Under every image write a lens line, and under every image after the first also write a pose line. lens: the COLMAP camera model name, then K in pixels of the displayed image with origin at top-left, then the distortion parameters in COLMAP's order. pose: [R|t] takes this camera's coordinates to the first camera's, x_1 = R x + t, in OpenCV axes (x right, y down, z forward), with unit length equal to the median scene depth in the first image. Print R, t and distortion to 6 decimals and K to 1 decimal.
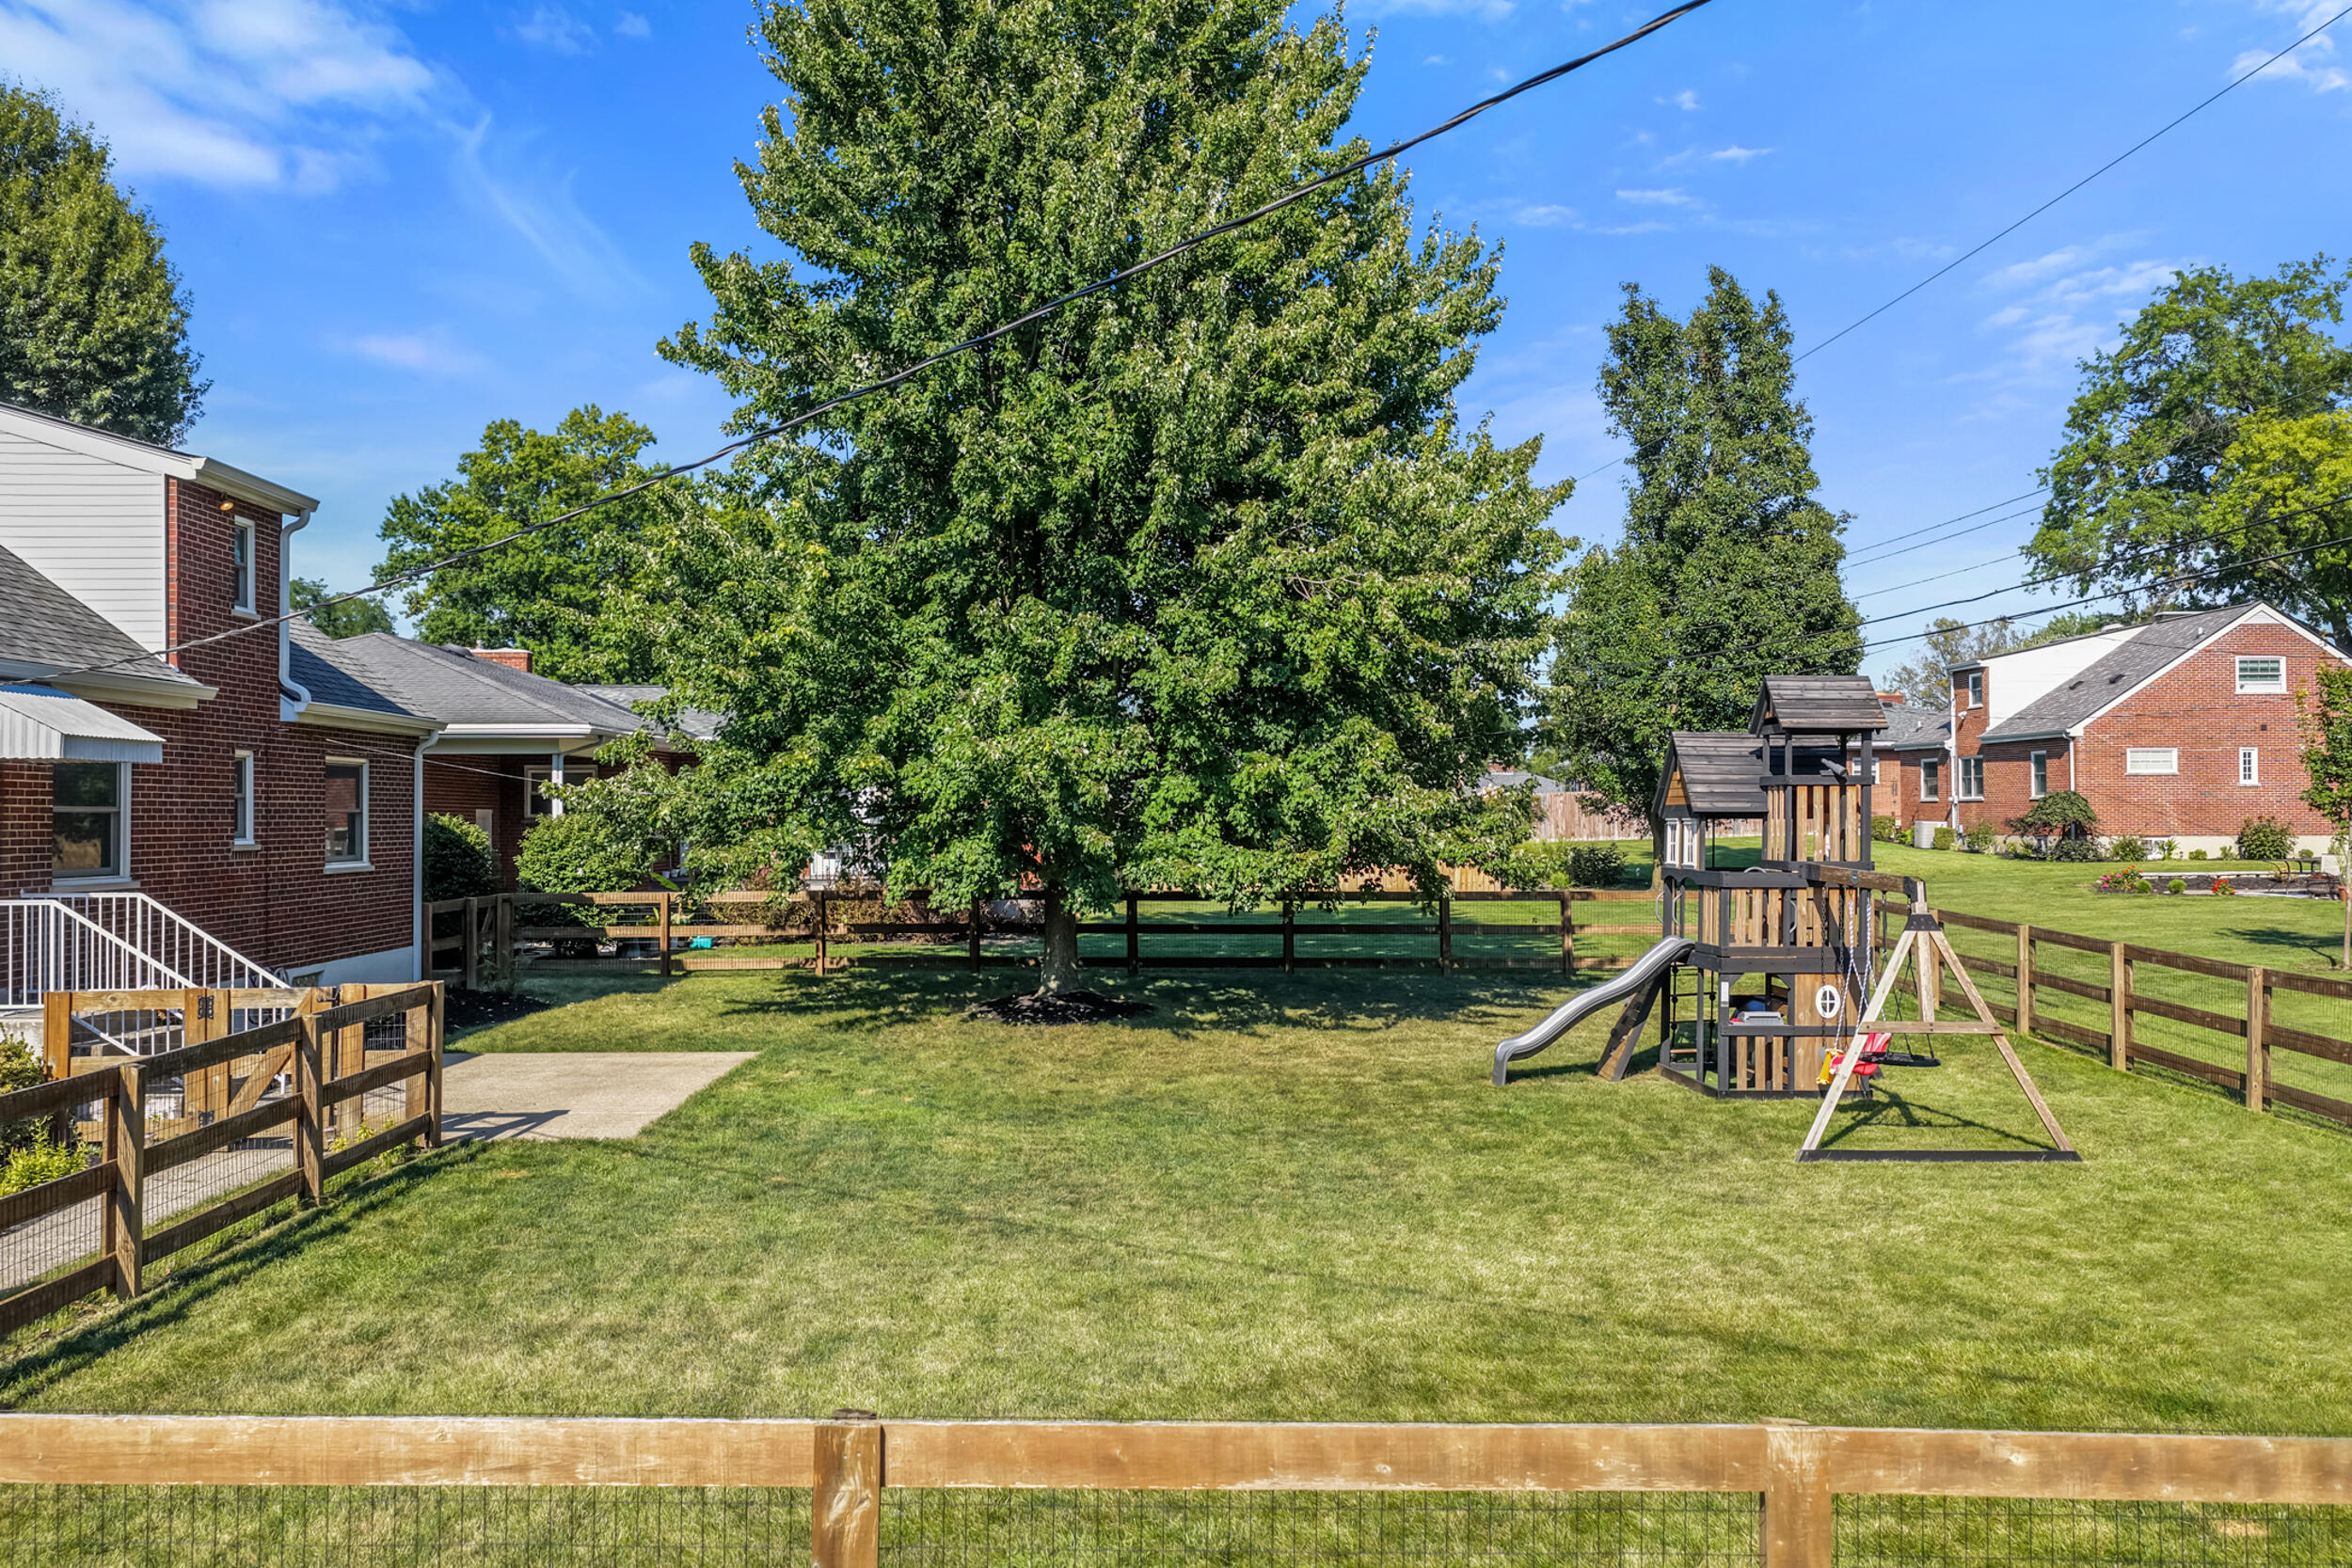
lens RADIAL K [[1949.5, 0, 1187.3], [0, 1949.5, 784.2], [0, 0, 1]] dist [0.008112, -0.015851]
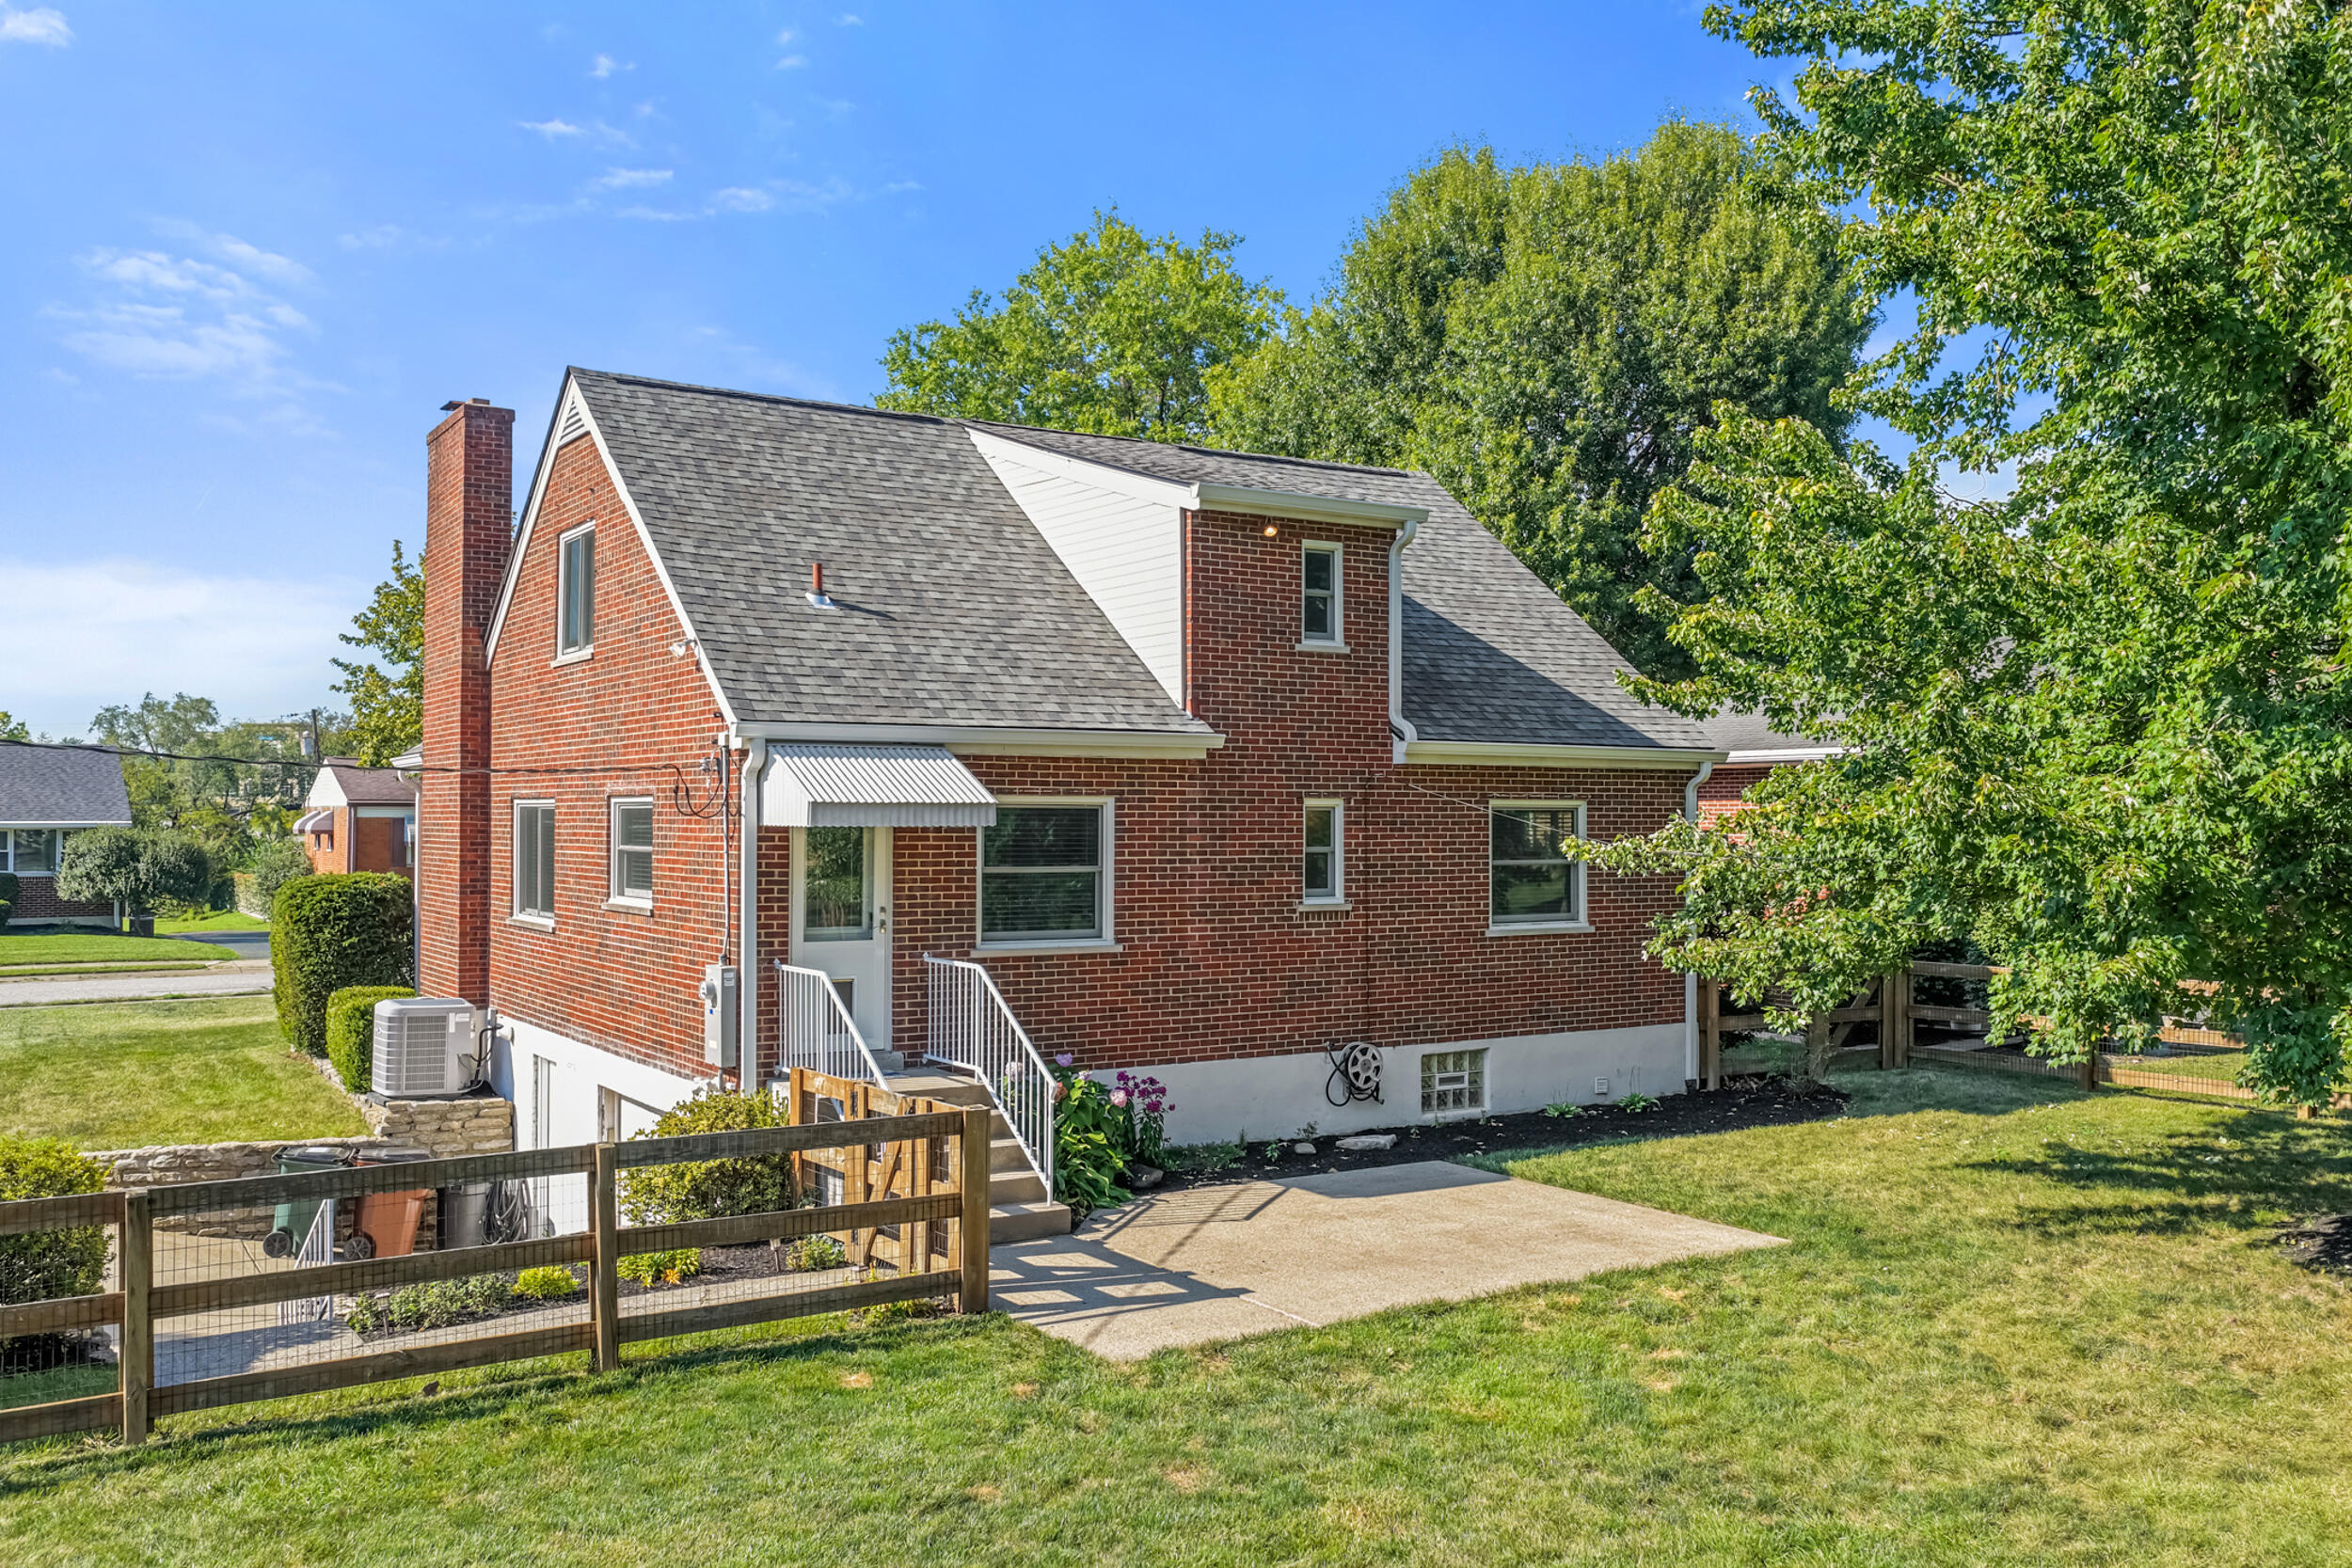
lens RADIAL K [[1949.5, 0, 1181.2], [0, 1949.5, 784.8], [0, 0, 1]] dist [0.008112, -0.015851]
pose [[0.509851, -0.010088, -0.860203, 0.257359], [0.009996, 0.999933, -0.005801, -0.019412], [0.860204, -0.005641, 0.509918, 0.487913]]
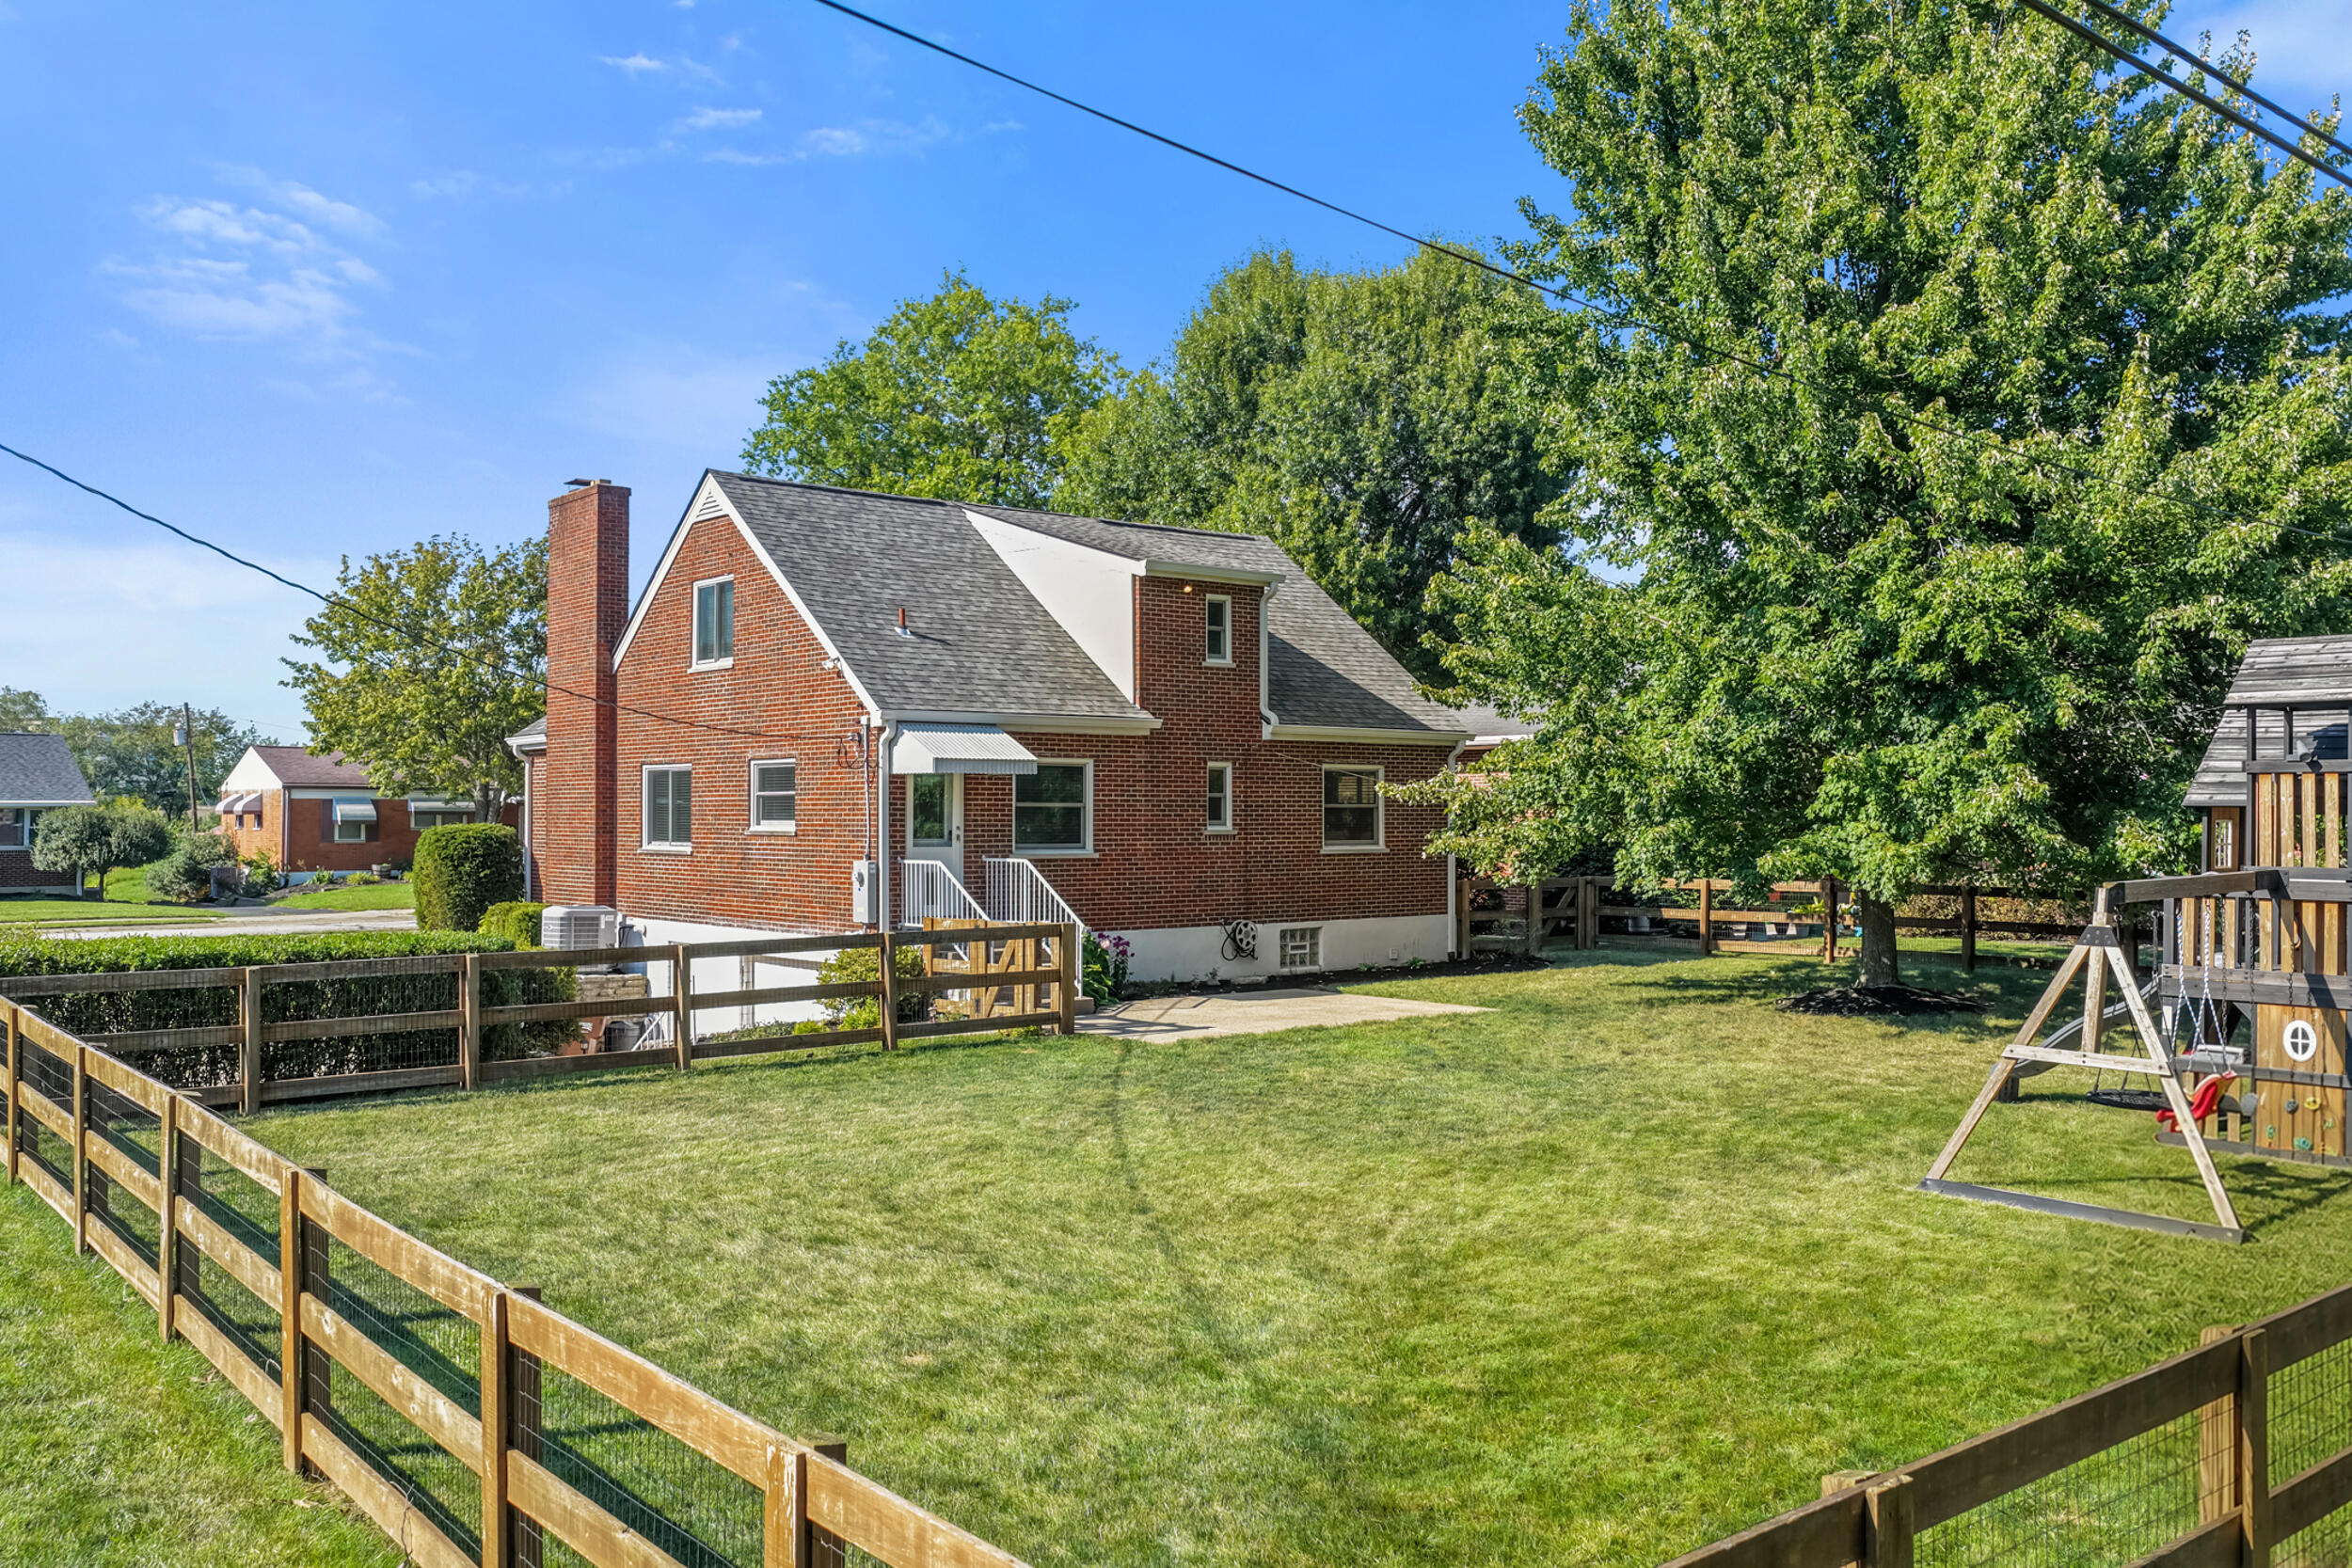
lens RADIAL K [[1949.5, 0, 1188.4], [0, 1949.5, 795.6], [0, 0, 1]] dist [0.008112, -0.015851]
pose [[0.613099, -0.005459, -0.789987, 0.600875], [0.011216, 0.999935, 0.001795, 0.003739], [0.789926, -0.009961, 0.613121, 0.132908]]
